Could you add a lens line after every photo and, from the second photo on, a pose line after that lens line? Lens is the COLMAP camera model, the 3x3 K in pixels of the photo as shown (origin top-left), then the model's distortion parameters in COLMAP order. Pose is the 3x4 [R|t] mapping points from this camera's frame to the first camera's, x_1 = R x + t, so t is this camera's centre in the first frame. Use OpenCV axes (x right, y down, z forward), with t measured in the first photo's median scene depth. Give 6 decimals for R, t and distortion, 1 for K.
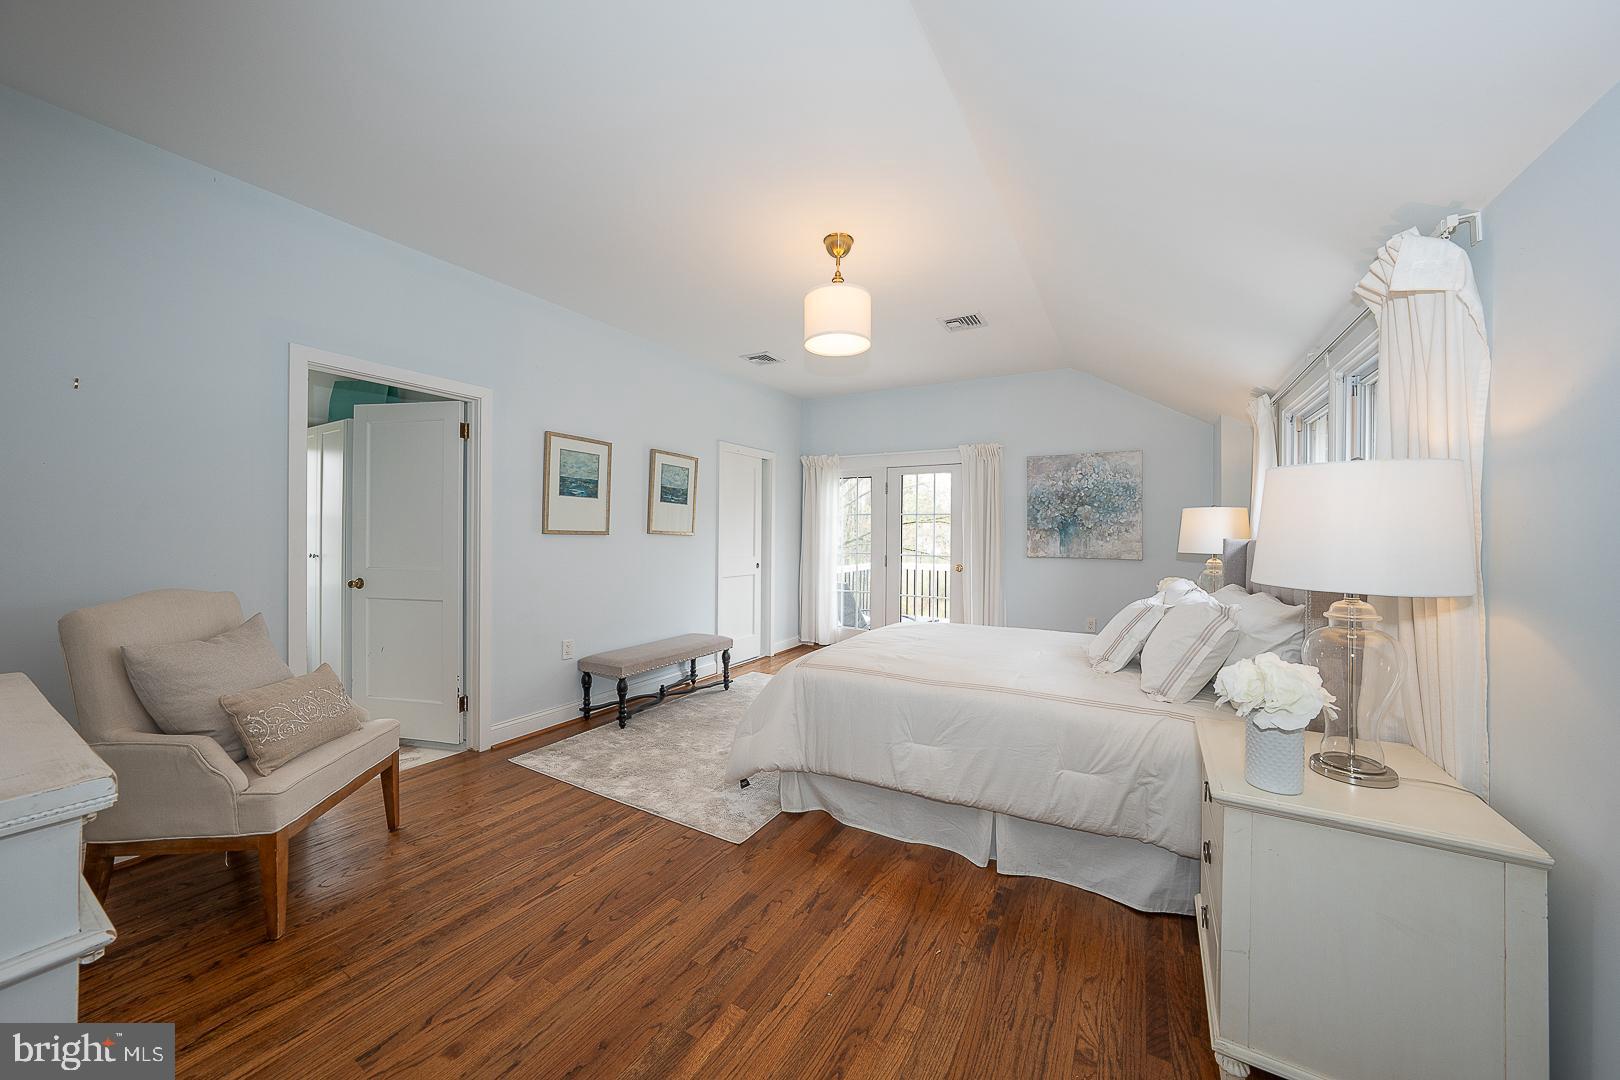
lens RADIAL K [[555.6, 0, 810.6], [0, 555.6, 534.4], [0, 0, 1]] dist [-0.029703, 0.007019]
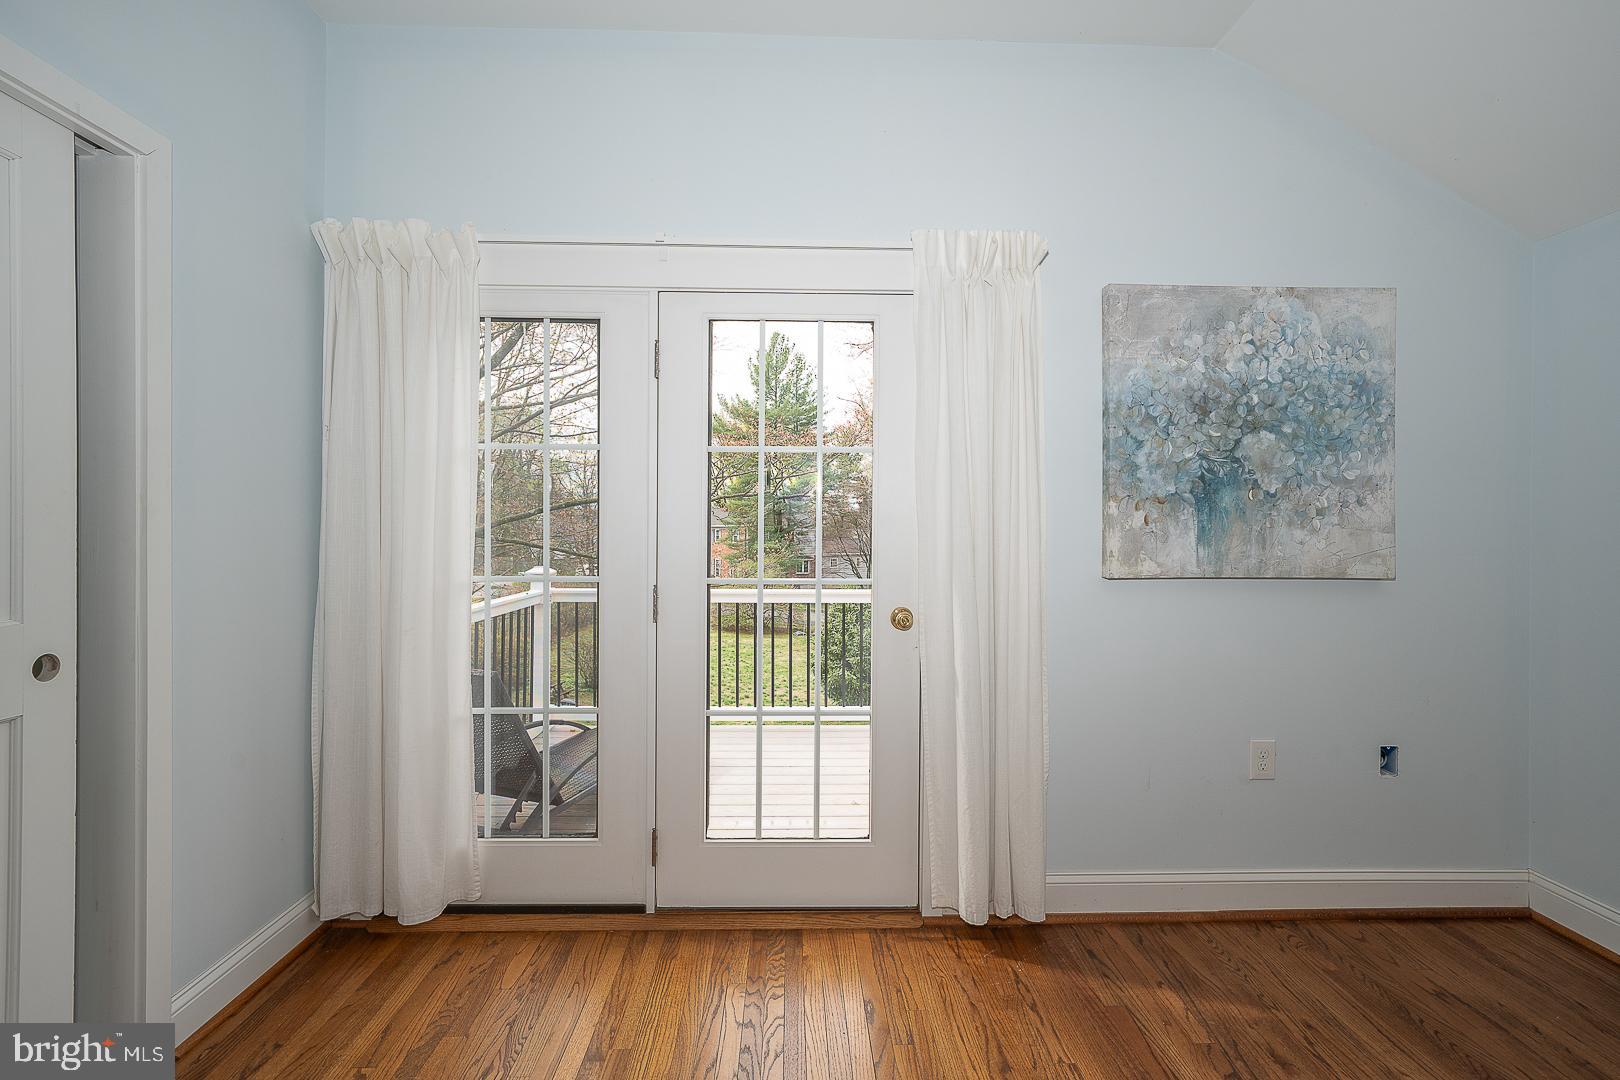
lens RADIAL K [[727.8, 0, 812.8], [0, 727.8, 534.9], [0, 0, 1]] dist [-0.000576, 0.000014]
pose [[0.843468, -0.008715, 0.537108, -0.004291], [0.003581, 0.999937, 0.010601, 0.009080], [-0.537167, -0.007019, 0.843447, 0.747235]]
